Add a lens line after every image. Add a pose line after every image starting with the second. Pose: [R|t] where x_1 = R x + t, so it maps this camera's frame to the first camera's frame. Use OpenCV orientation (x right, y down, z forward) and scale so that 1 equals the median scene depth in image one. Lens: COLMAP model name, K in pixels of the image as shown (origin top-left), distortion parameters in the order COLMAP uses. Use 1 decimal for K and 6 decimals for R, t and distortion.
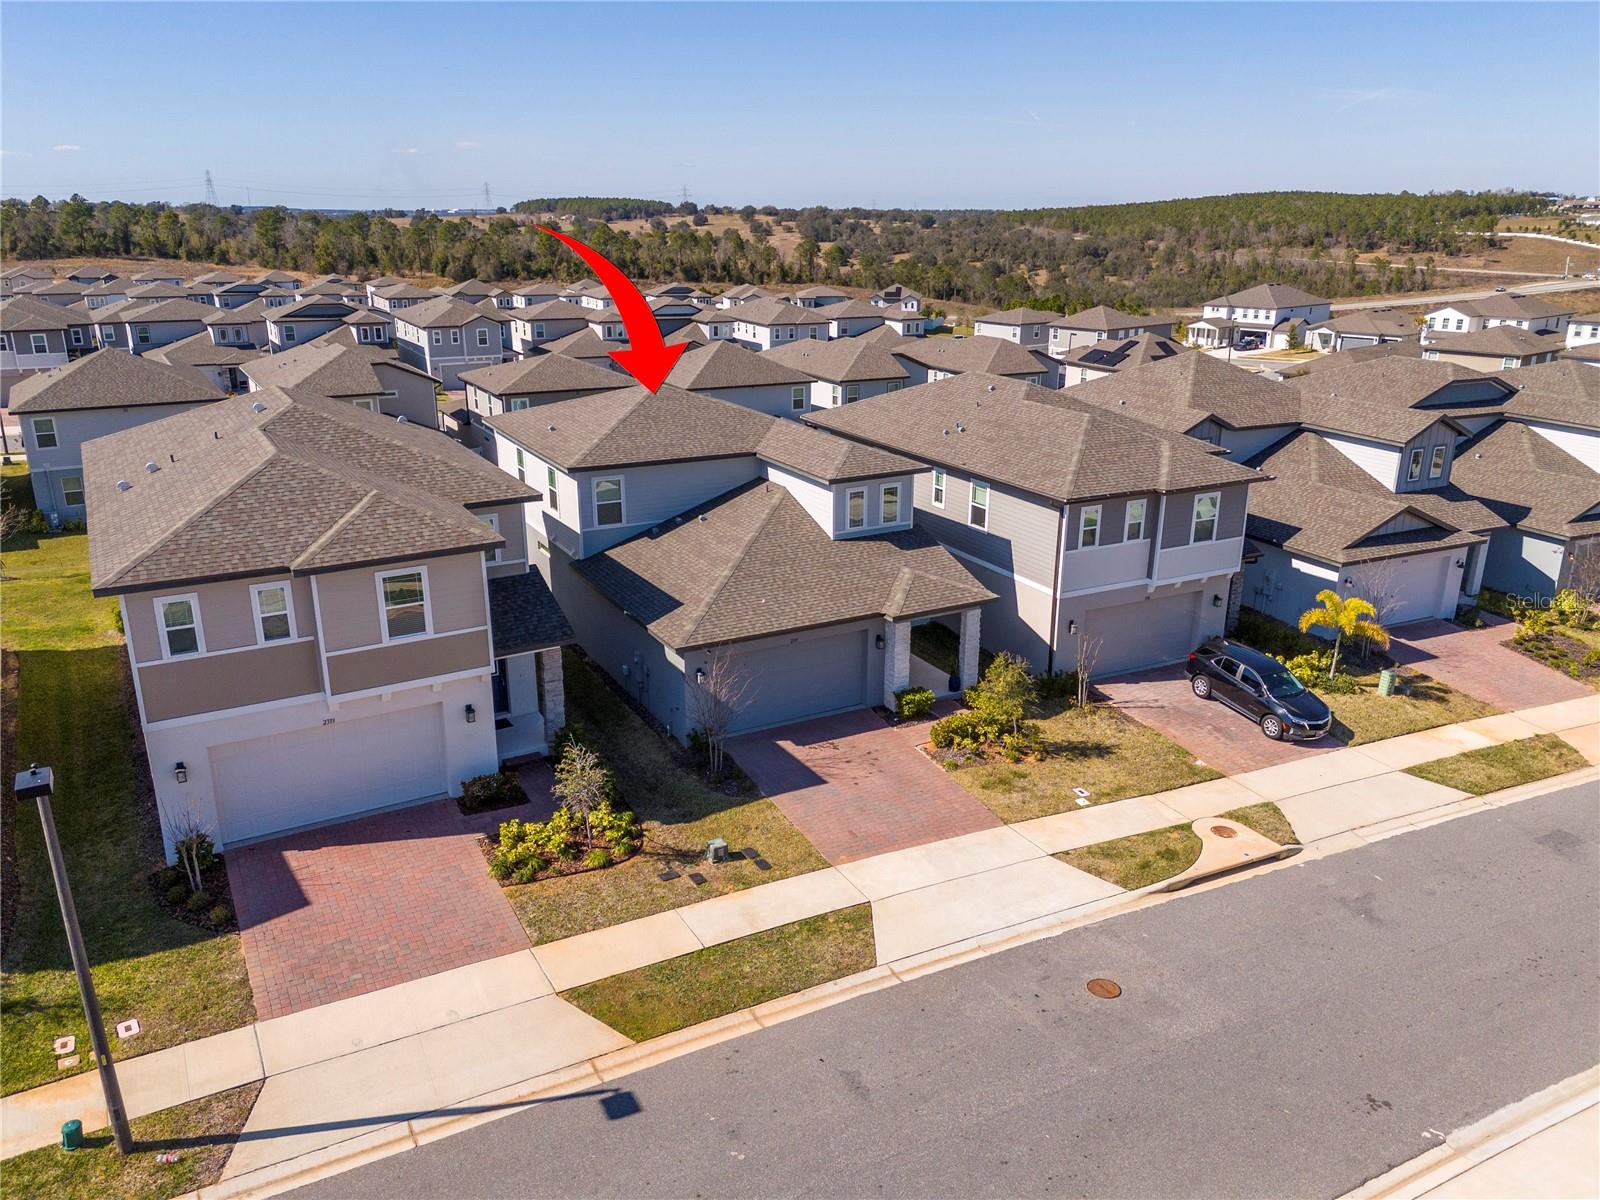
lens RADIAL K [[1175.1, 0, 804.9], [0, 1175.1, 599.3], [0, 0, 1]] dist [0.070884, -0.062504]
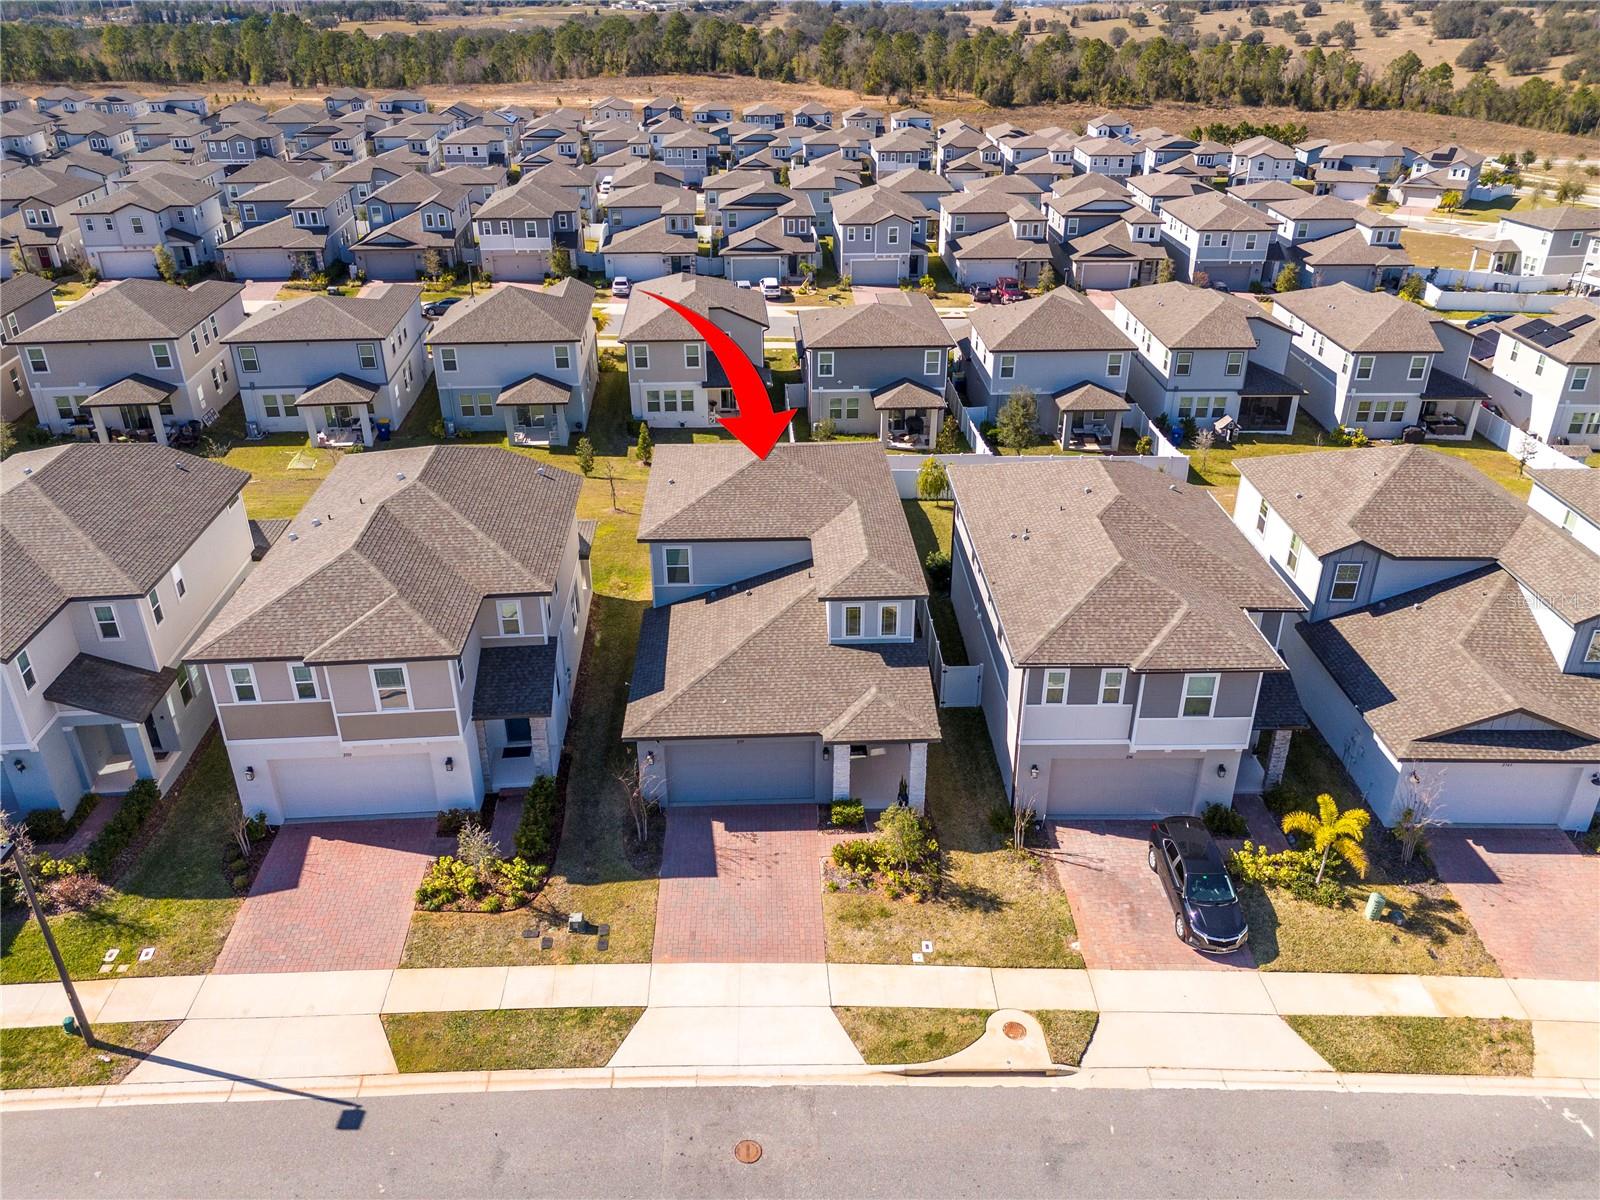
lens RADIAL K [[1175.1, 0, 804.9], [0, 1175.1, 599.3], [0, 0, 1]] dist [0.070884, -0.062504]
pose [[0.897058, 0.196416, -0.395864, 0.505686], [-0.133200, 0.974313, 0.181583, -0.338599], [0.421361, -0.110162, 0.900177, -0.006918]]
